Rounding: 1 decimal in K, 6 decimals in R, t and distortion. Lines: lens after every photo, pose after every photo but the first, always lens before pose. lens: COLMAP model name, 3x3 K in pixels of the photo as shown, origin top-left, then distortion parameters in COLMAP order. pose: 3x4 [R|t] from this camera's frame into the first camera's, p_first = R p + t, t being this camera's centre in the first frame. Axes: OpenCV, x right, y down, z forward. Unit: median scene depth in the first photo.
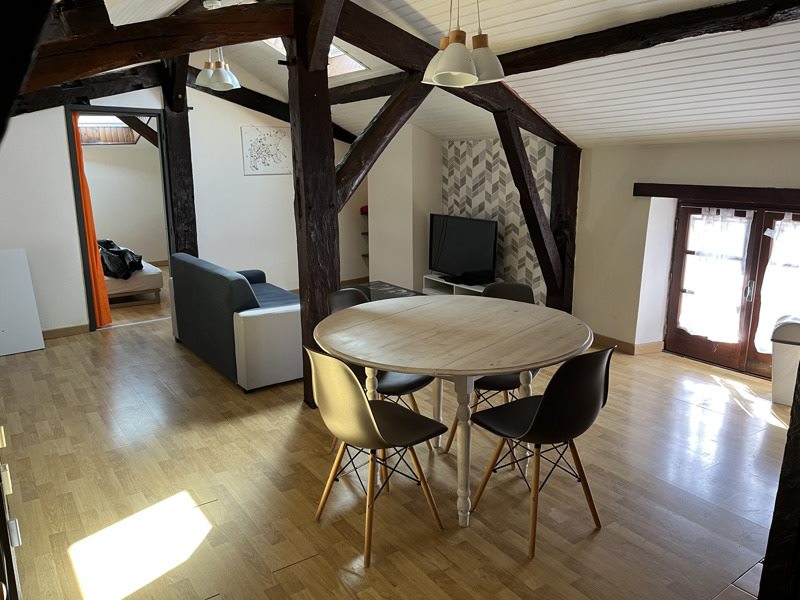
lens RADIAL K [[611.0, 0, 402.9], [0, 611.0, 298.4], [0, 0, 1]] dist [0.045985, -0.051755]
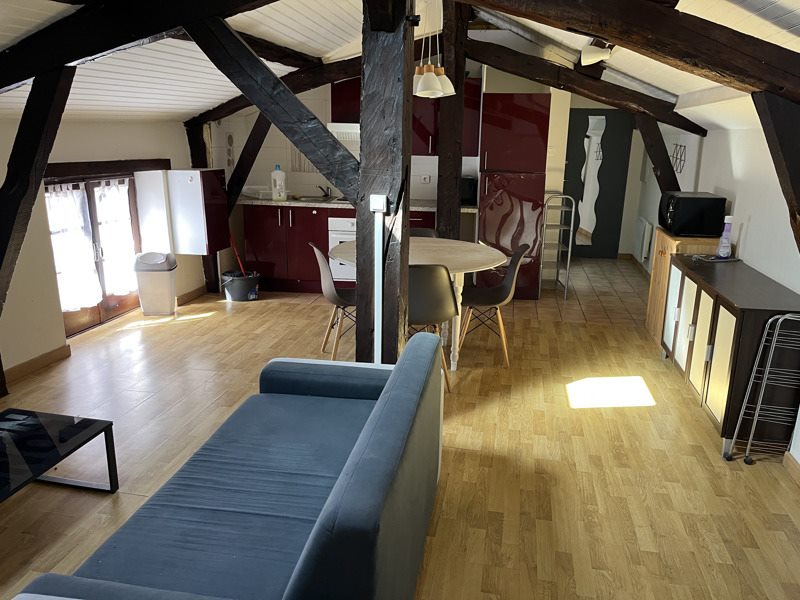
lens RADIAL K [[611.0, 0, 406.8], [0, 611.0, 300.3], [0, 0, 1]] dist [0.045985, -0.051755]
pose [[-0.699037, -0.191701, 0.688911, -0.512547], [0.144358, 0.905730, 0.398515, -0.239801], [-0.700363, 0.378027, -0.605465, 1.042891]]
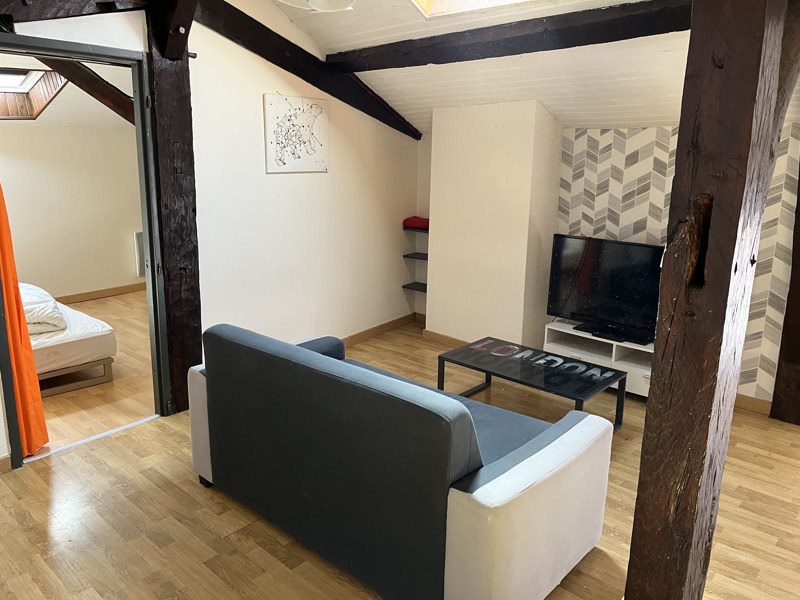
lens RADIAL K [[611.0, 0, 417.2], [0, 611.0, 292.6], [0, 0, 1]] dist [0.045985, -0.051755]
pose [[0.971615, -0.028337, 0.234865, -0.282584], [0.027966, 0.999597, 0.004914, -0.085959], [-0.234909, 0.001794, 0.972016, 0.395092]]
